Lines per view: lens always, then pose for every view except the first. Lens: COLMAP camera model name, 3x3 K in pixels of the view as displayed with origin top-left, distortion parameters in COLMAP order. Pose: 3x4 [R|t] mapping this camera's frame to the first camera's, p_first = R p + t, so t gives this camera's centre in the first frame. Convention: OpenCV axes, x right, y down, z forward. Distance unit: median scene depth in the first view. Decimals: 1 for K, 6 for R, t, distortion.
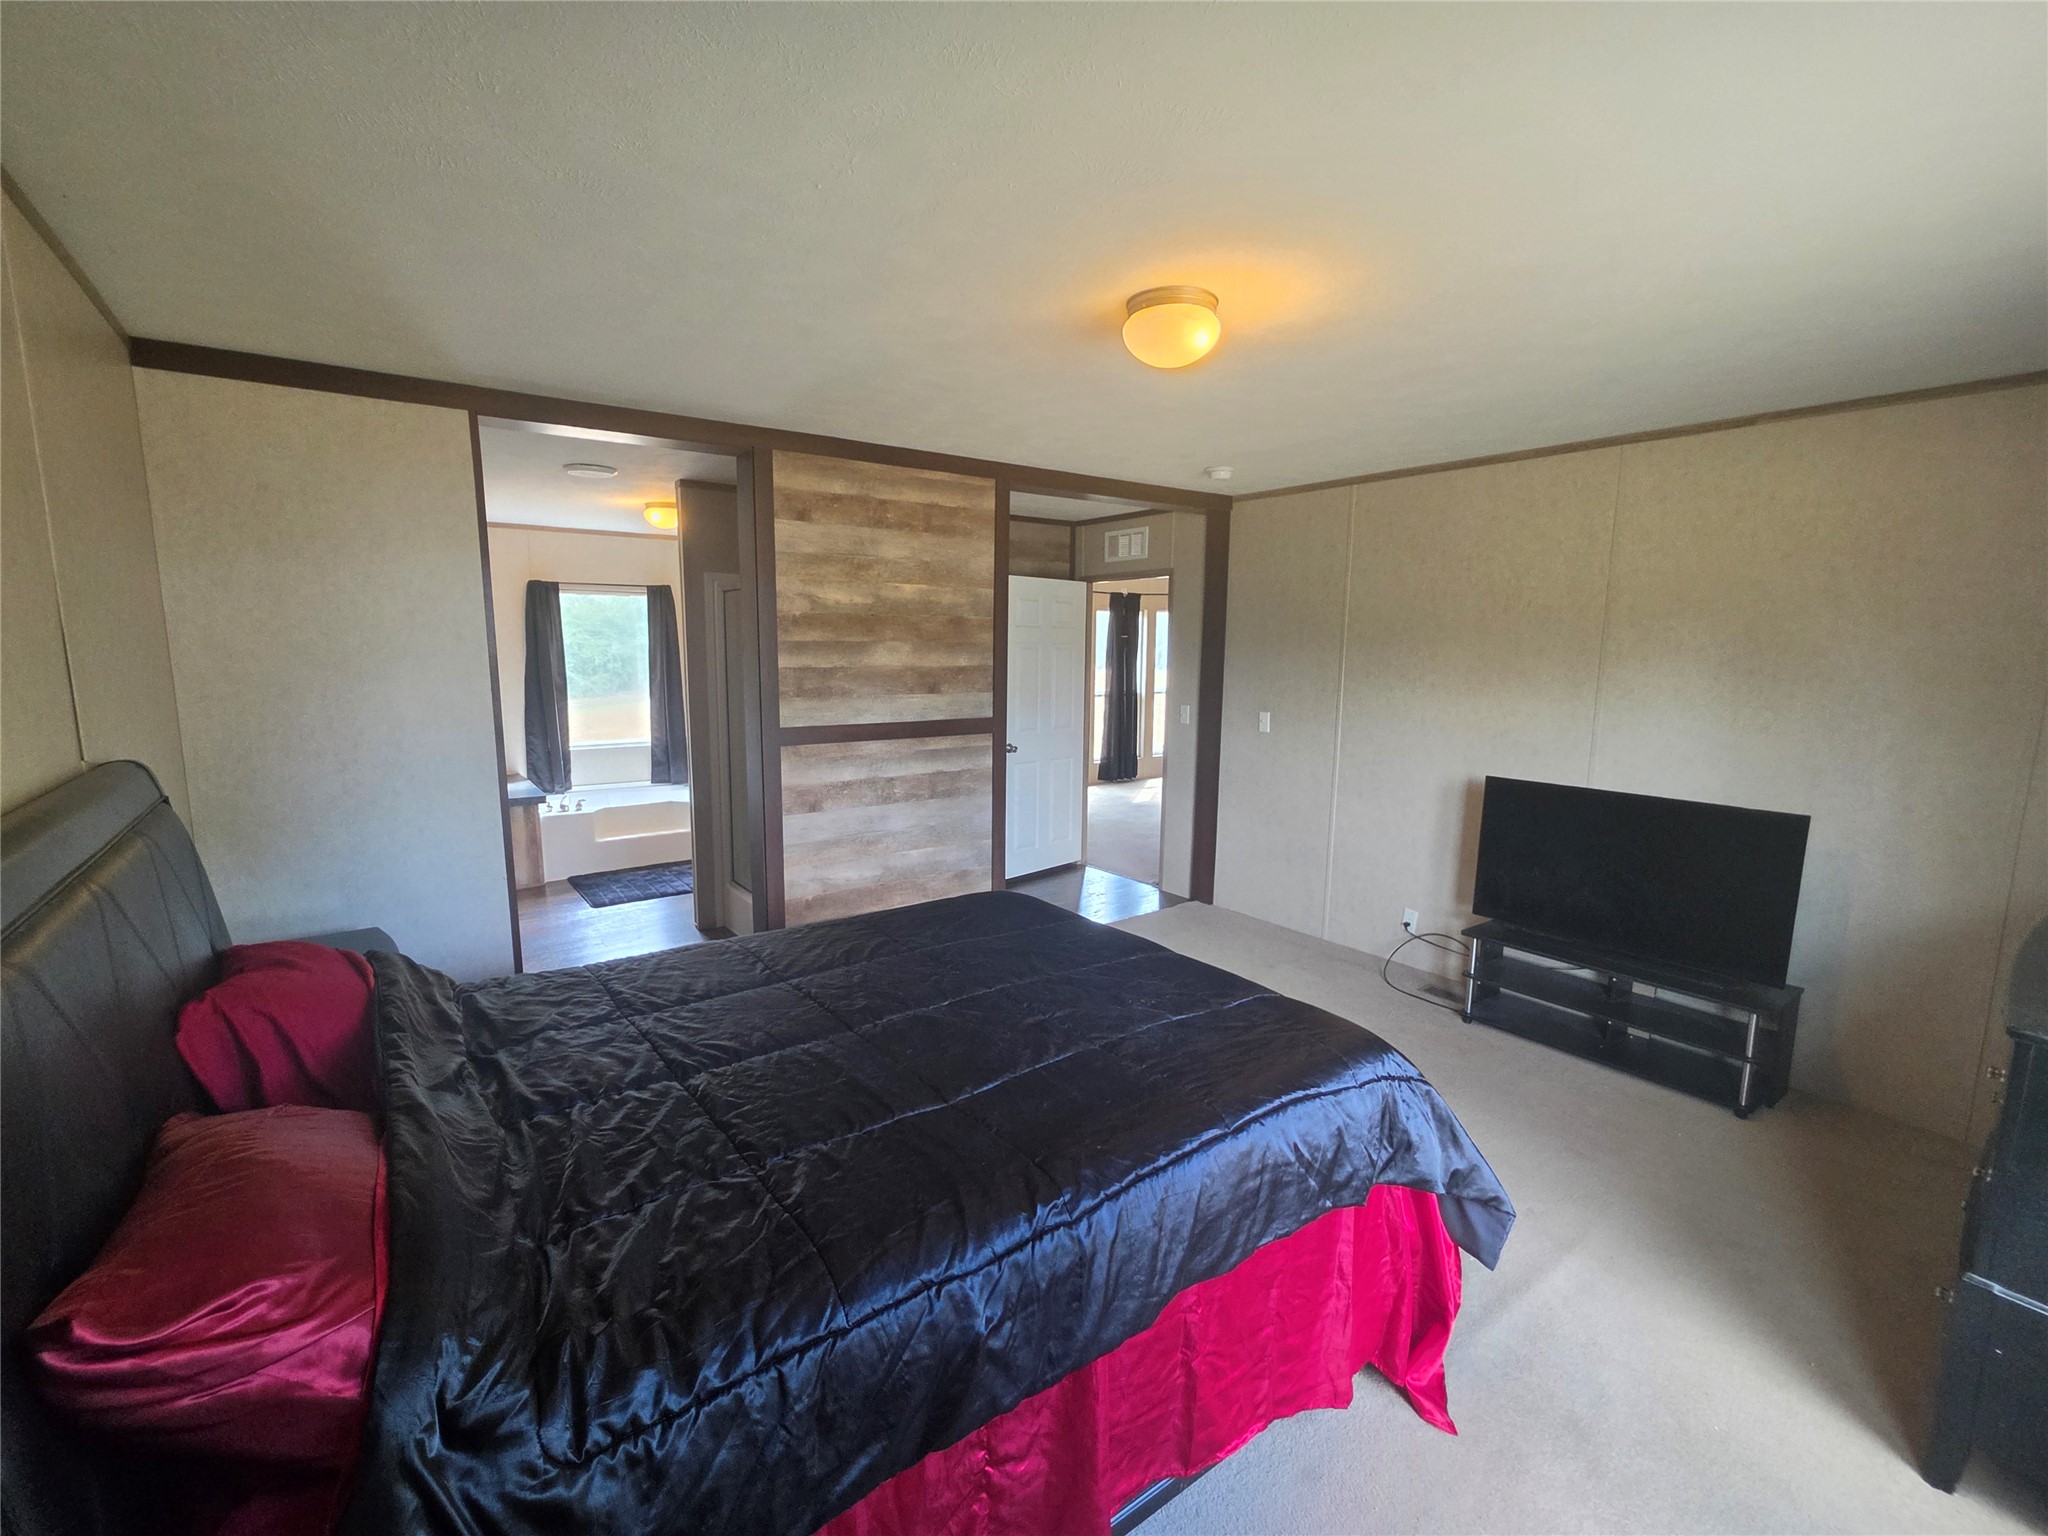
lens RADIAL K [[825.4, 0, 1017.5], [0, 825.4, 756.5], [0, 0, 1]] dist [-0.008334, 0.001222]
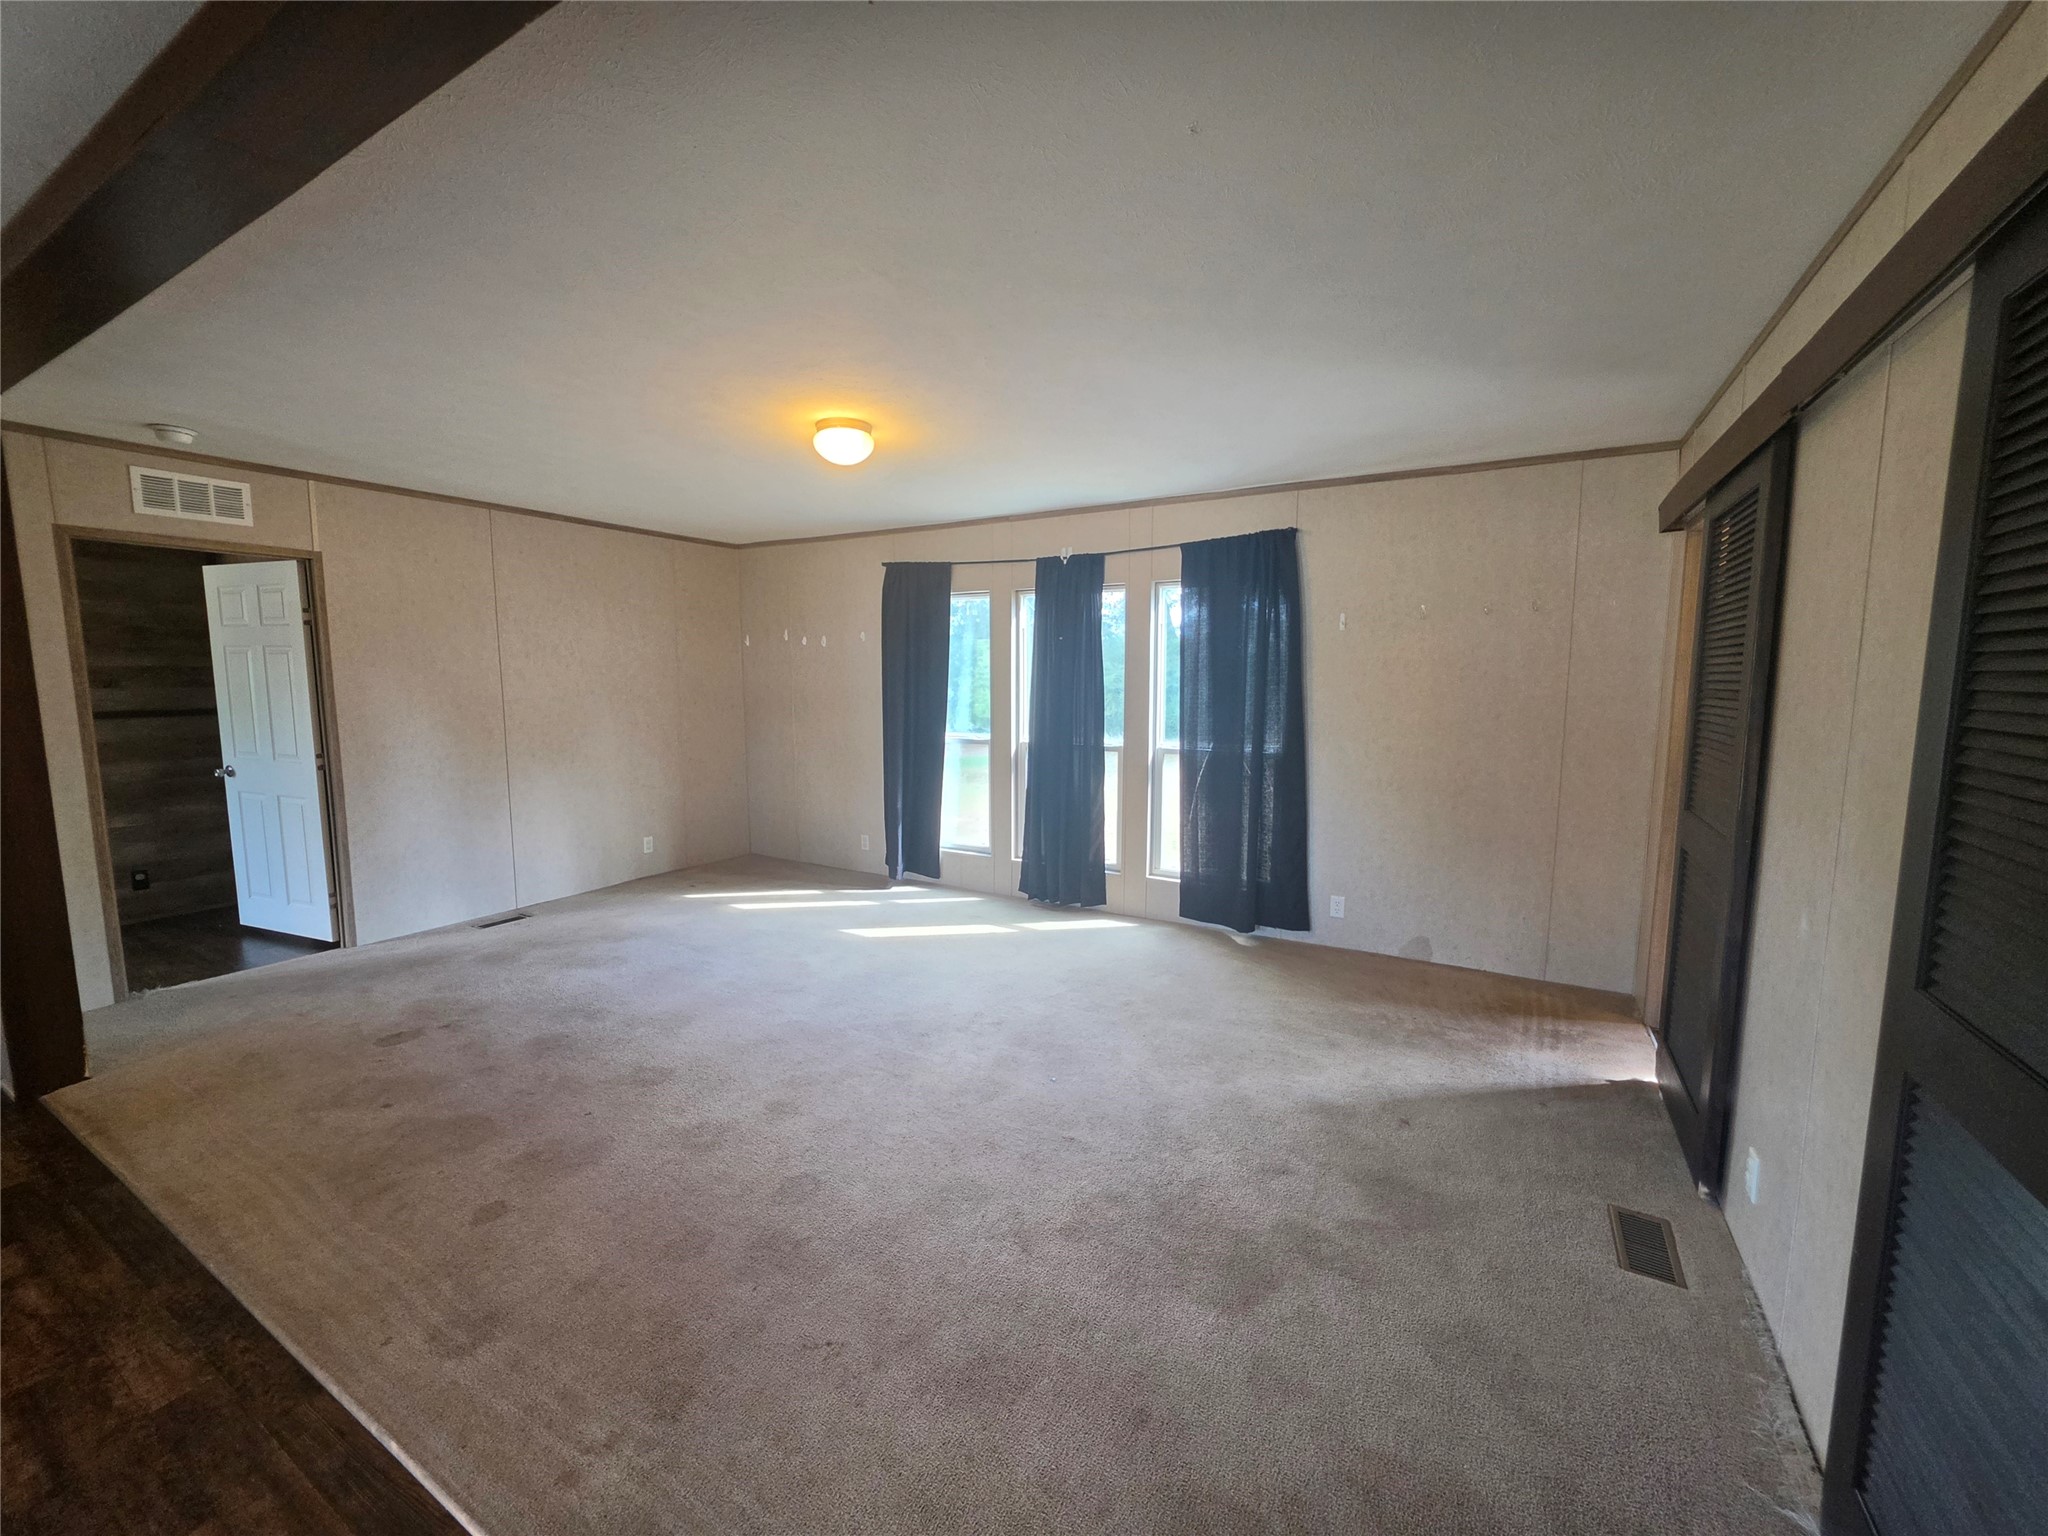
lens RADIAL K [[825.4, 0, 1021.0], [0, 825.4, 774.9], [0, 0, 1]] dist [-0.008334, 0.001222]
pose [[0.374350, 0.106853, -0.921111, 0.628871], [-0.125317, 0.990055, 0.063921, -0.087635], [0.918781, 0.091502, 0.384017, 0.780349]]
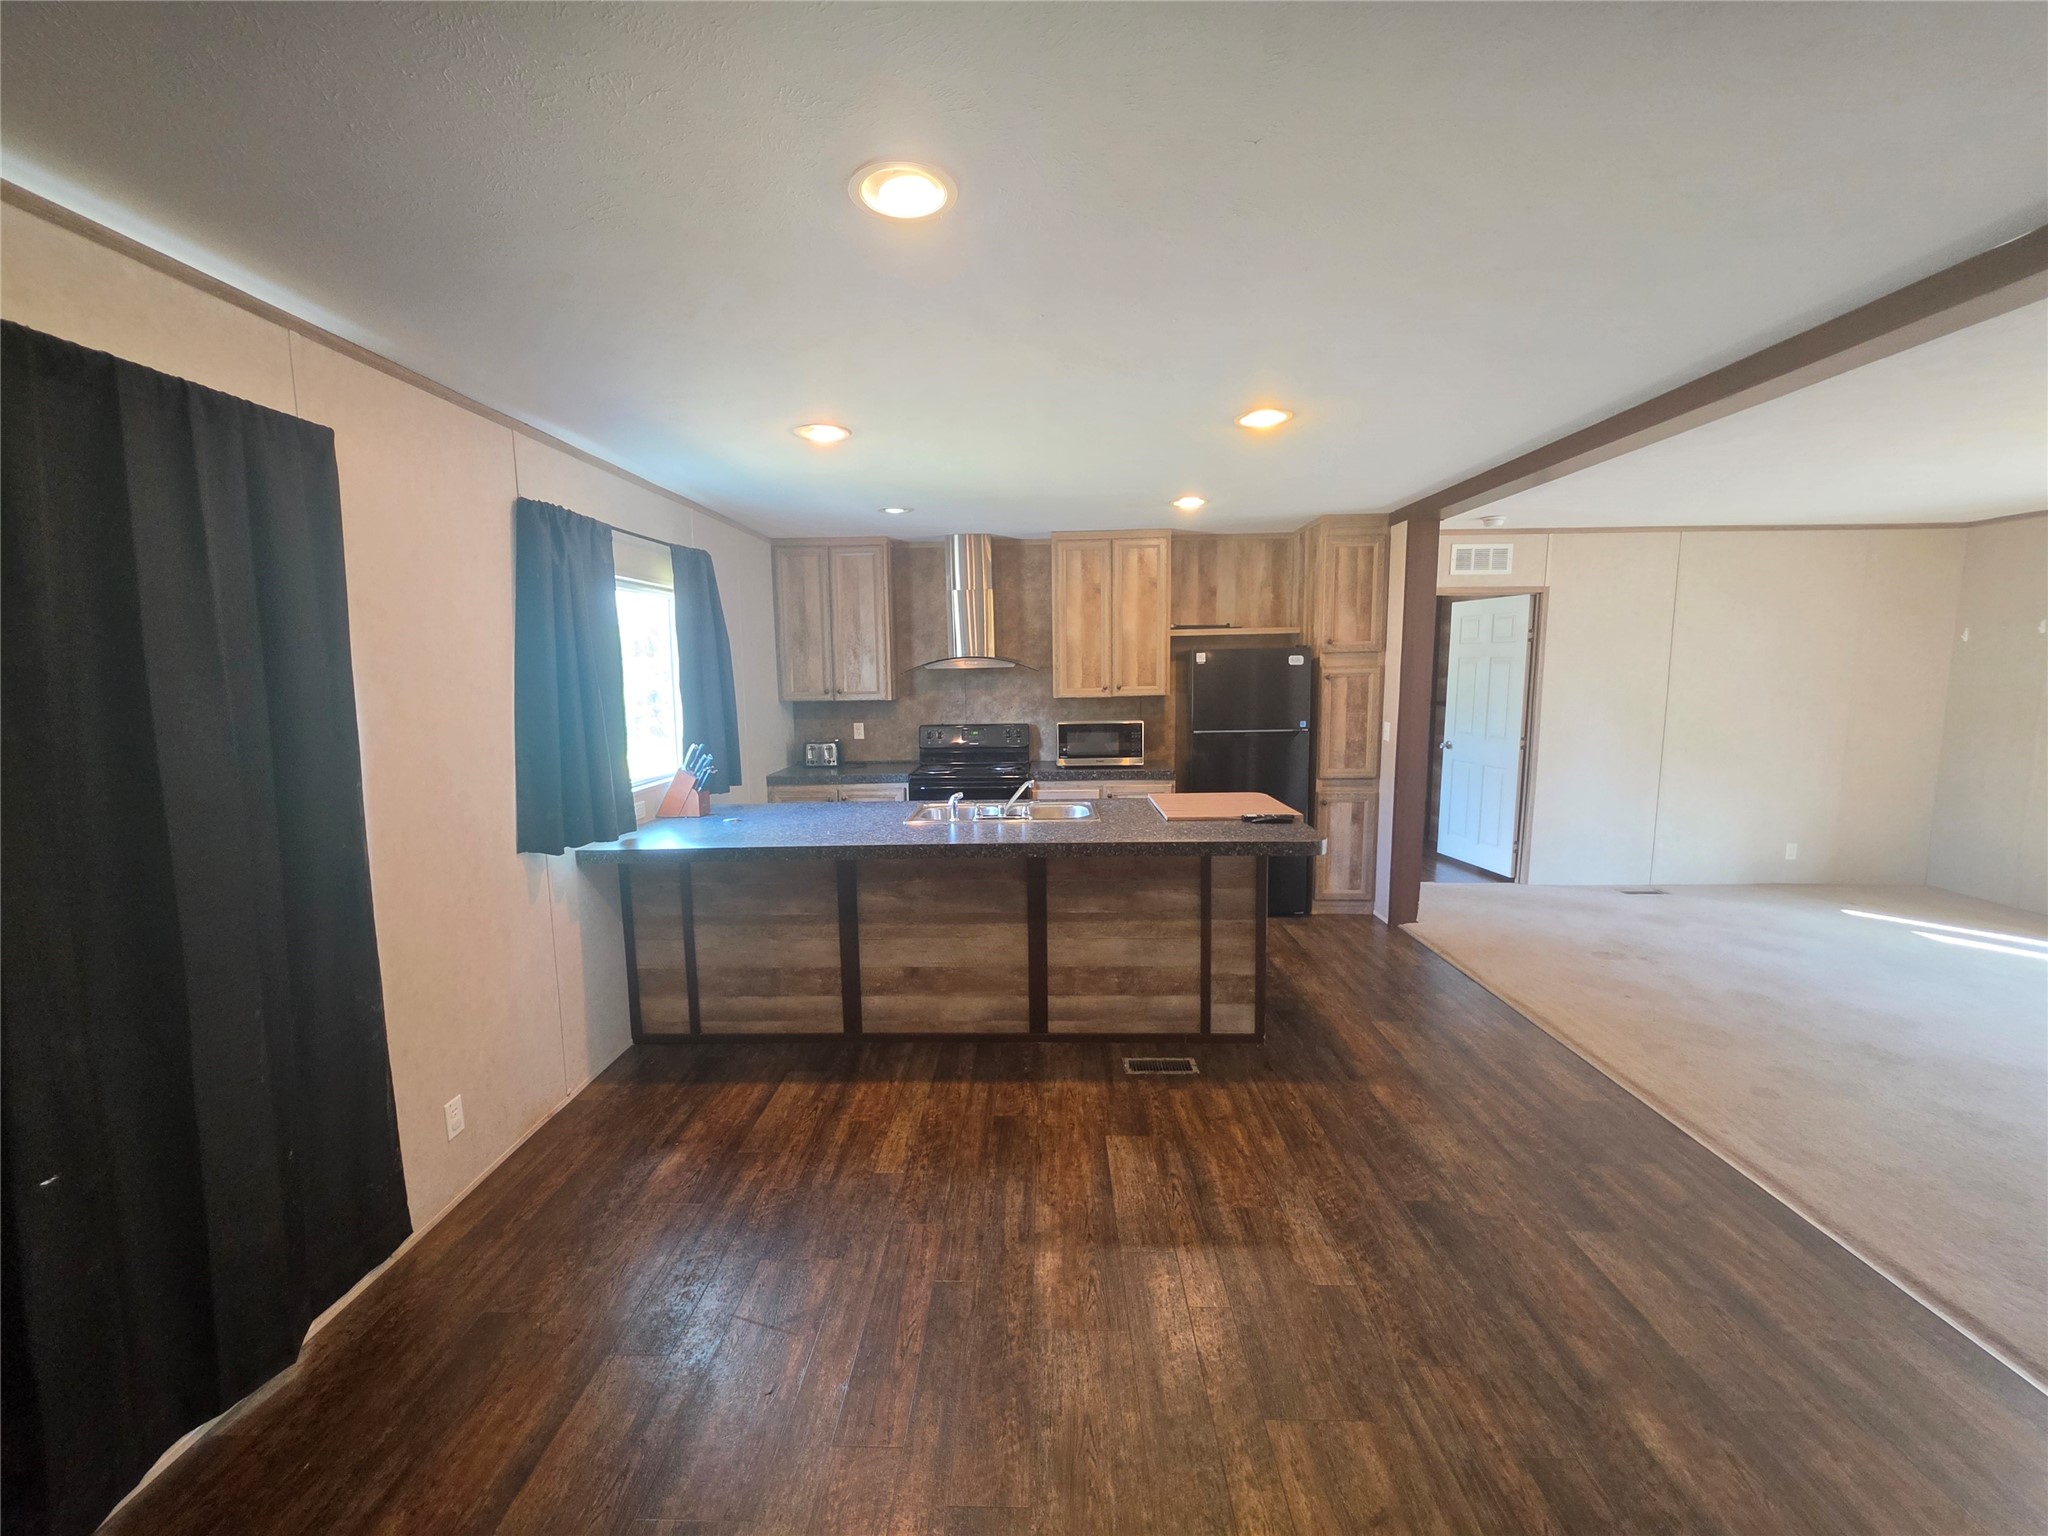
lens RADIAL K [[825.4, 0, 1008.4], [0, 825.4, 771.3], [0, 0, 1]] dist [-0.008334, 0.001222]
pose [[-0.651590, 0.092647, -0.752892, 0.782576], [-0.096543, 0.974314, 0.203447, -0.084330], [0.752402, 0.205251, -0.625910, 0.694342]]
